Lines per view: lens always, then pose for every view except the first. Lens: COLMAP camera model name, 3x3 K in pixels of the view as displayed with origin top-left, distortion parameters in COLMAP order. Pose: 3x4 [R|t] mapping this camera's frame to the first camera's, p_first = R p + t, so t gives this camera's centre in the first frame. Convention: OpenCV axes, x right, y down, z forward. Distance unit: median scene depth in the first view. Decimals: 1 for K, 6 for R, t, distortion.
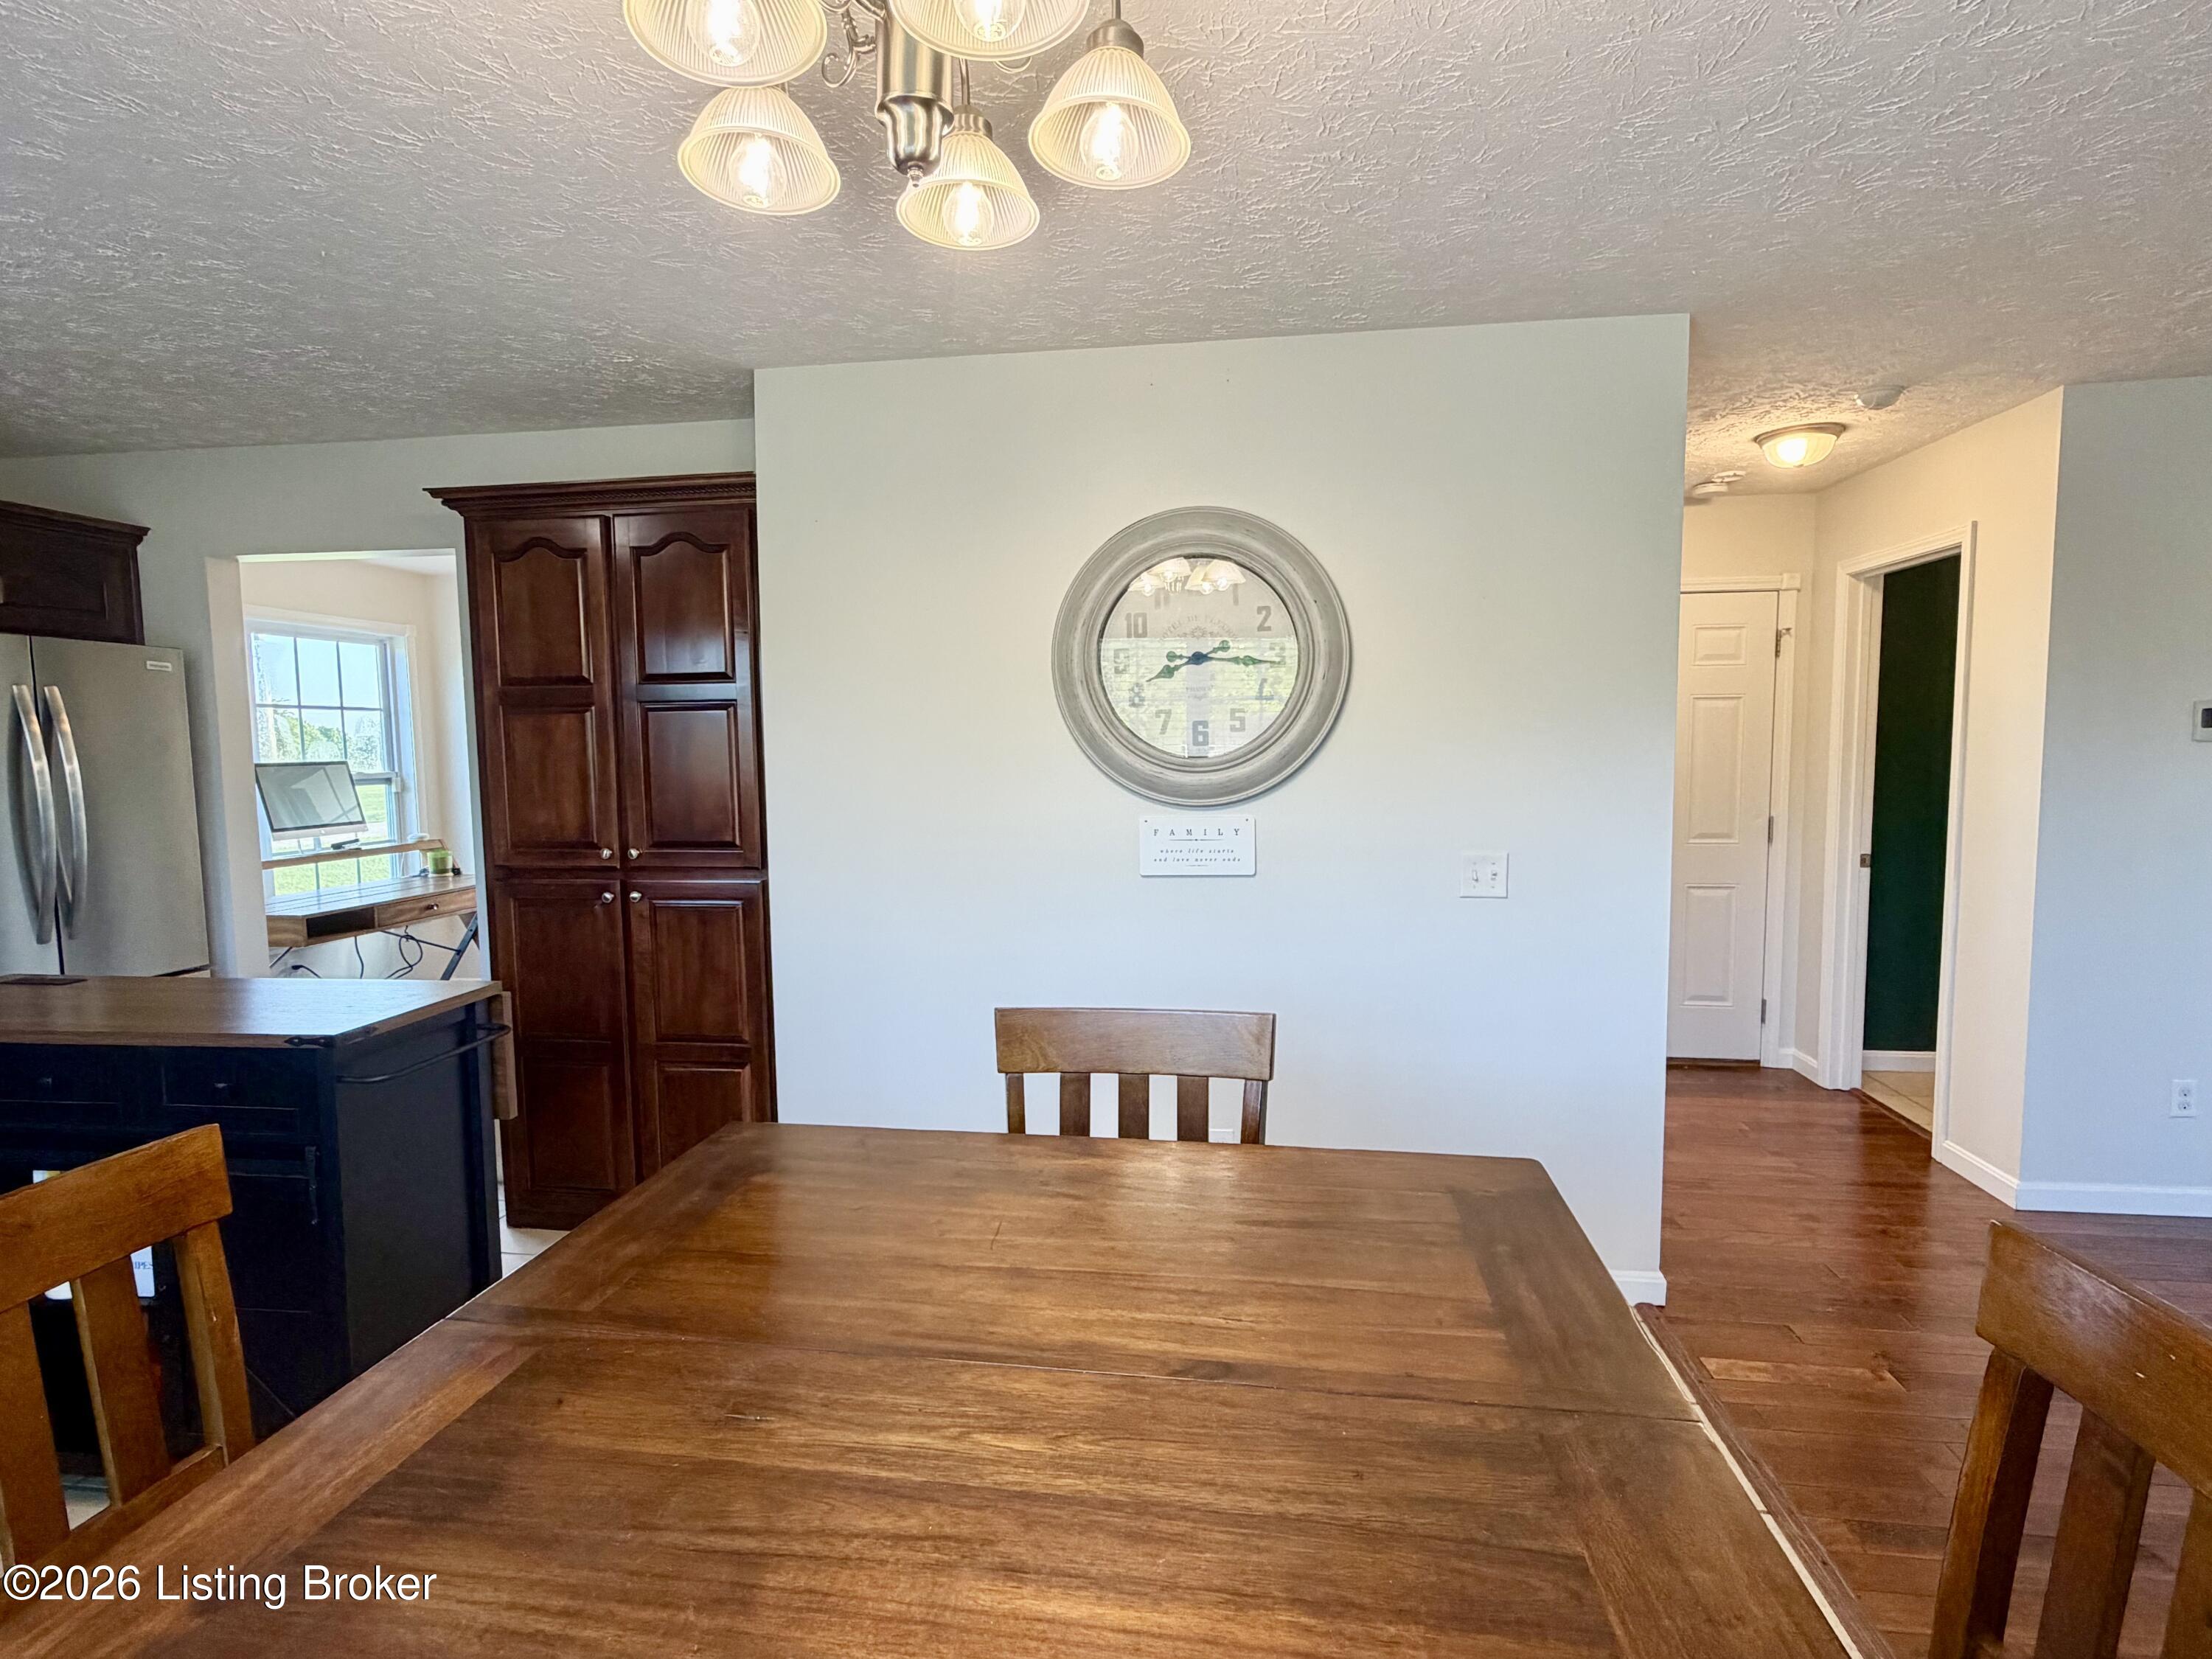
lens RADIAL K [[1097.8, 0, 1110.3], [0, 1097.8, 829.7], [0, 0, 1]] dist [-0.003677, -0.000692]
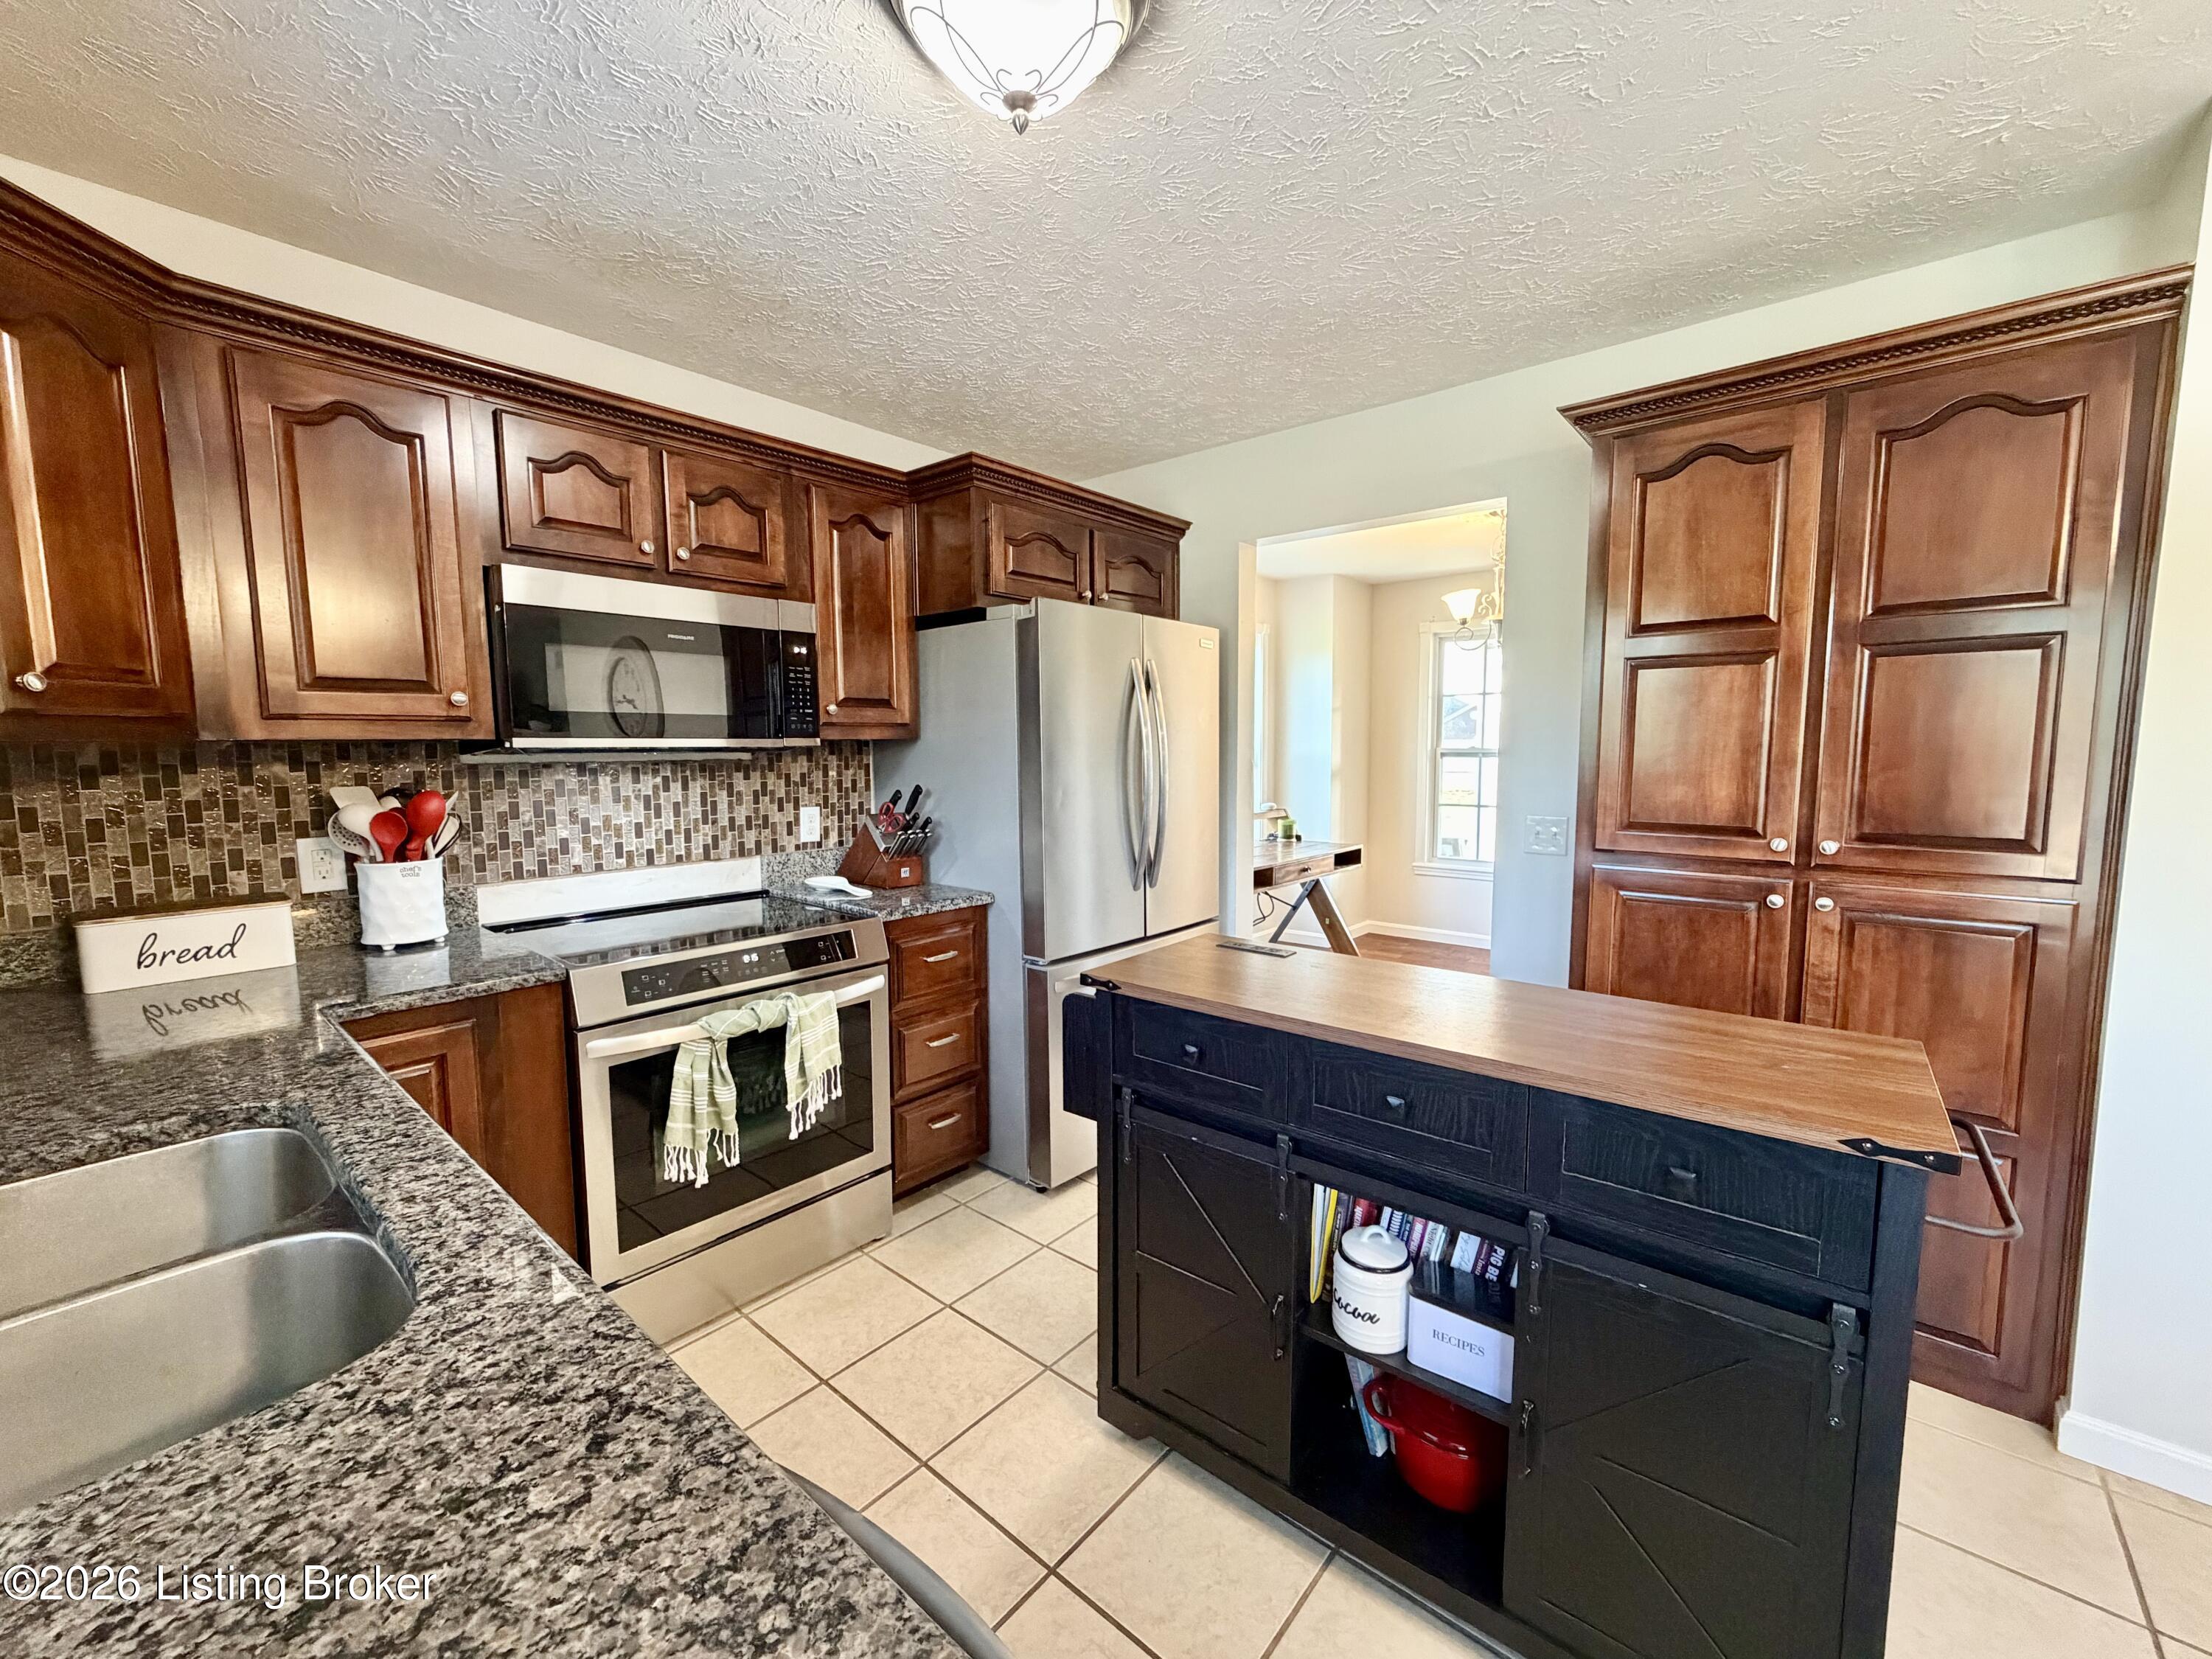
lens RADIAL K [[887.8, 0, 1108.1], [0, 887.8, 829.7], [0, 0, 1]] dist [0.000245, 0.000755]
pose [[0.846965, 0.058563, -0.528414, -0.531299], [-0.046292, 0.998263, 0.036437, 0.010309], [0.529630, -0.006400, 0.848205, 0.216667]]
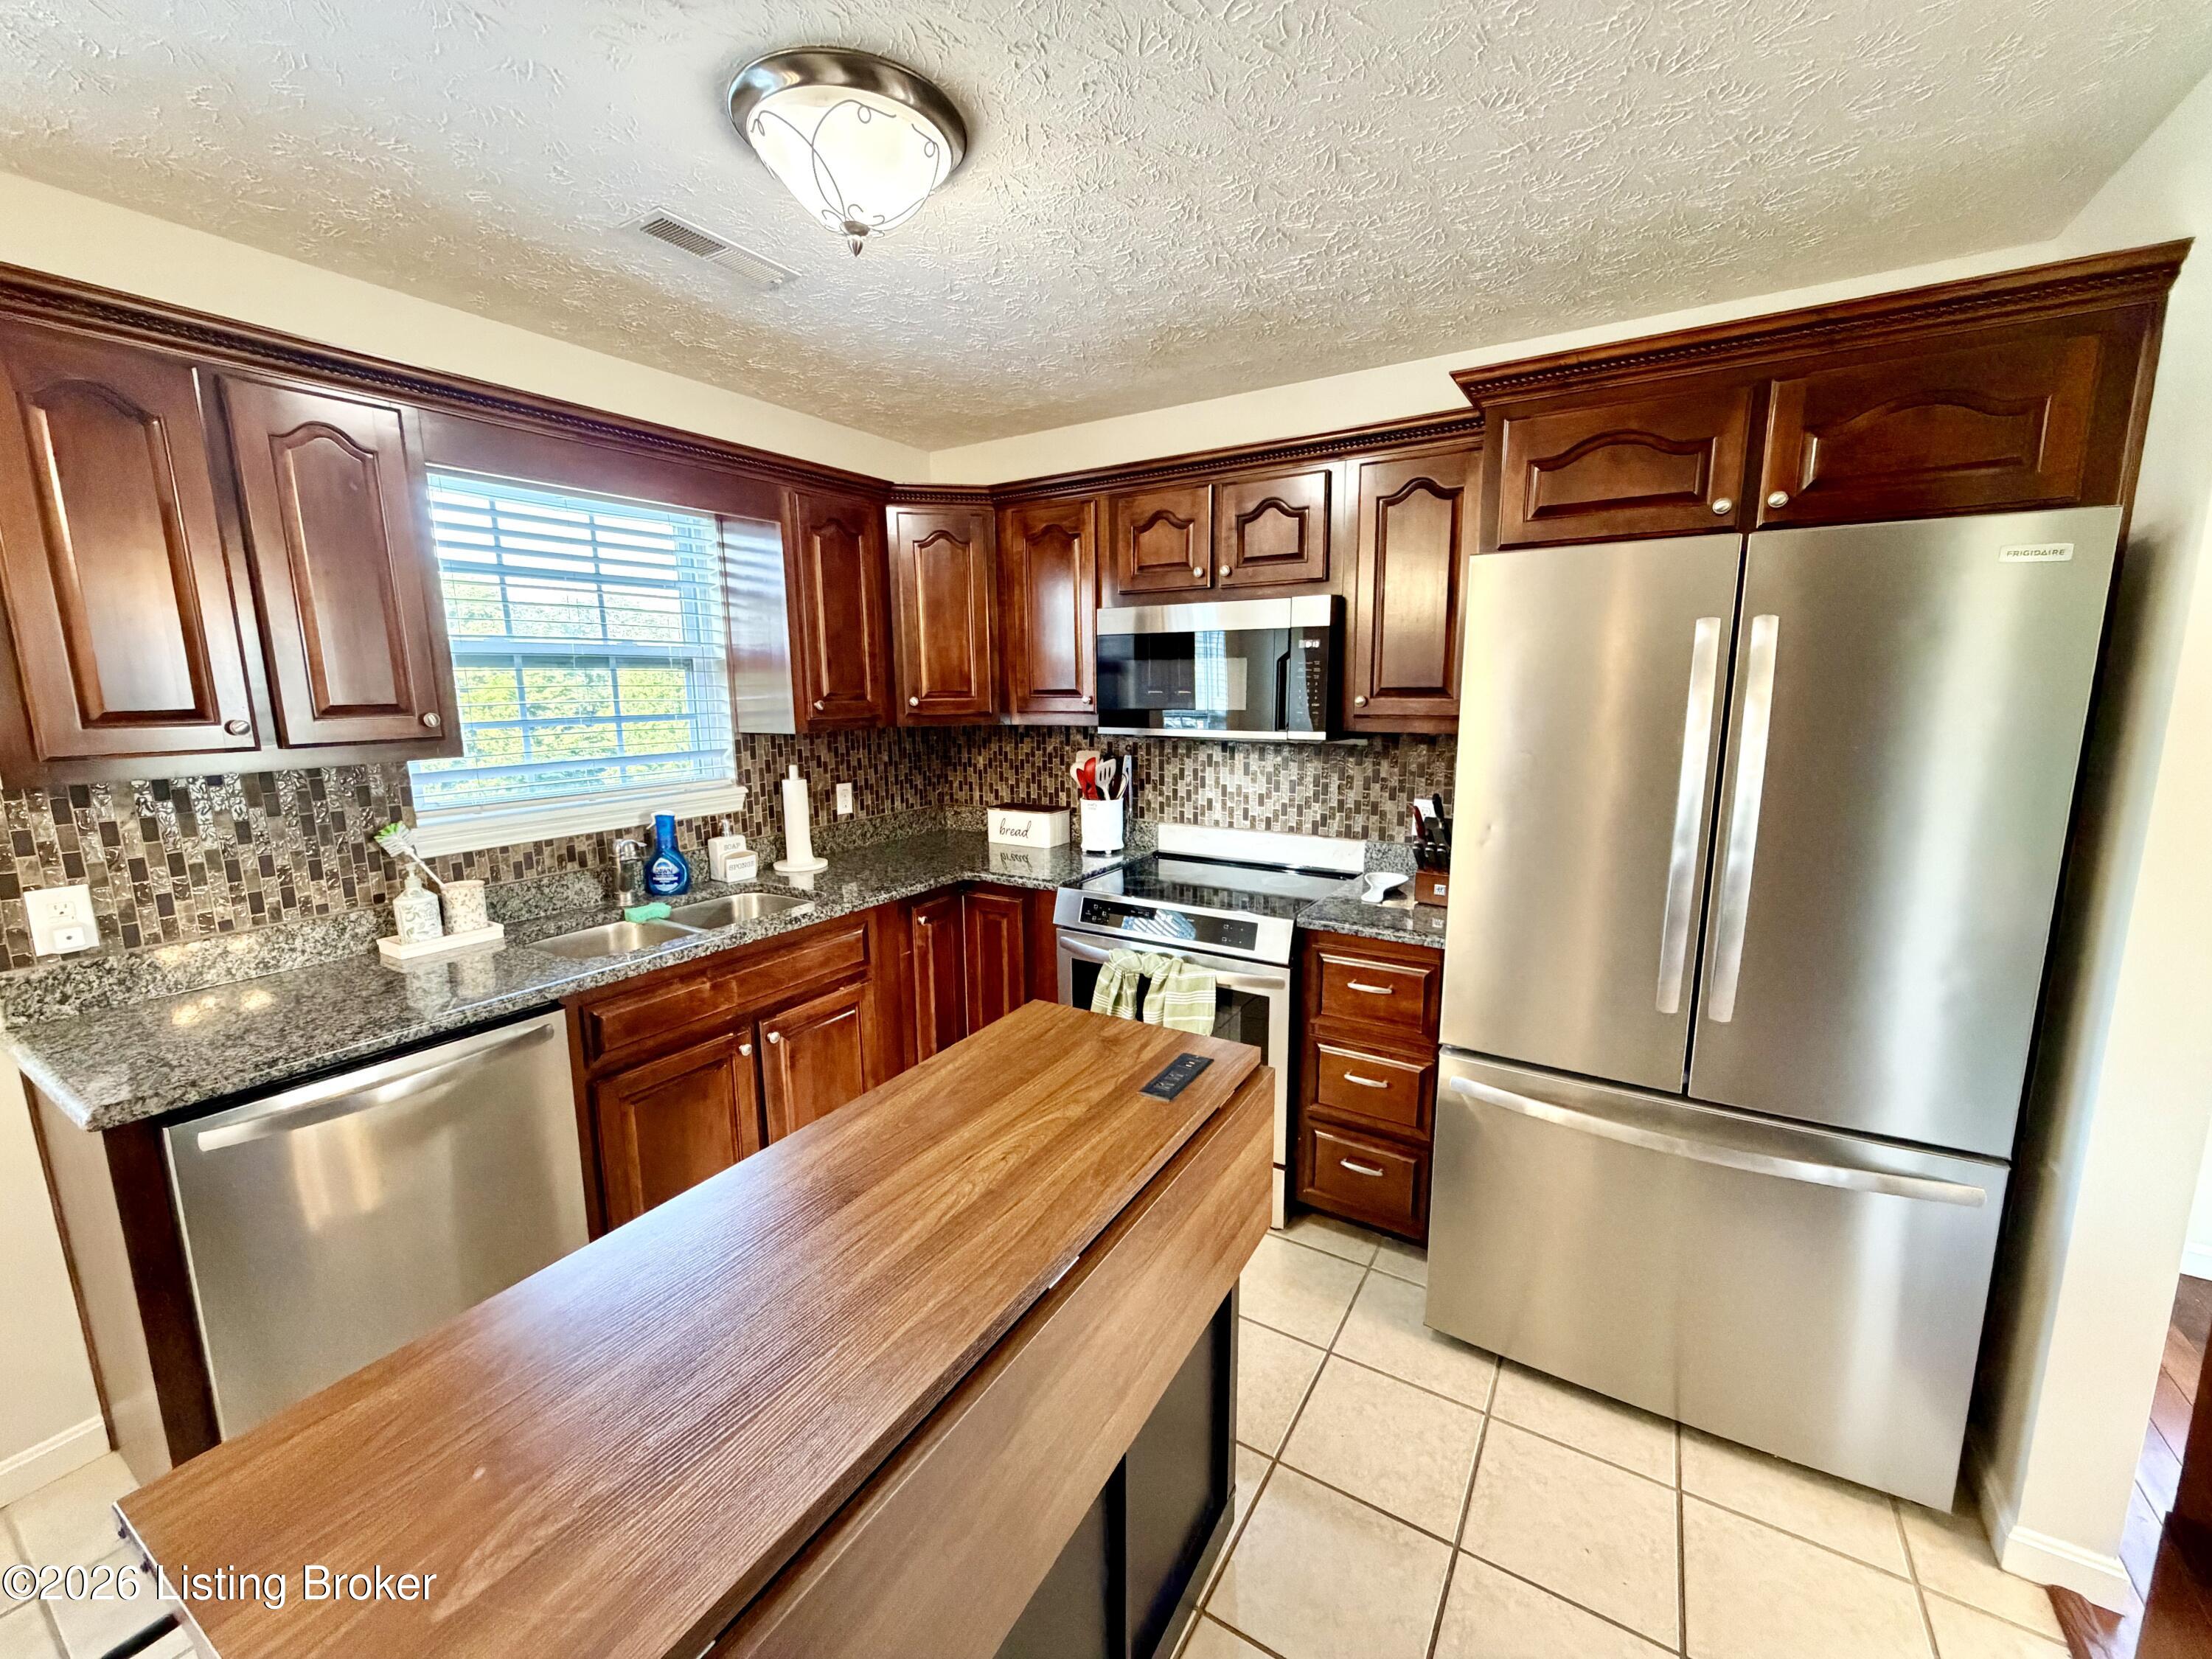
lens RADIAL K [[887.8, 0, 1104.6], [0, 887.8, 831.1], [0, 0, 1]] dist [0.000245, 0.000755]
pose [[-0.400533, 0.166043, -0.901112, -0.372640], [-0.060825, 0.976456, 0.206962, -0.096952], [0.914261, 0.137705, -0.381004, 0.893921]]
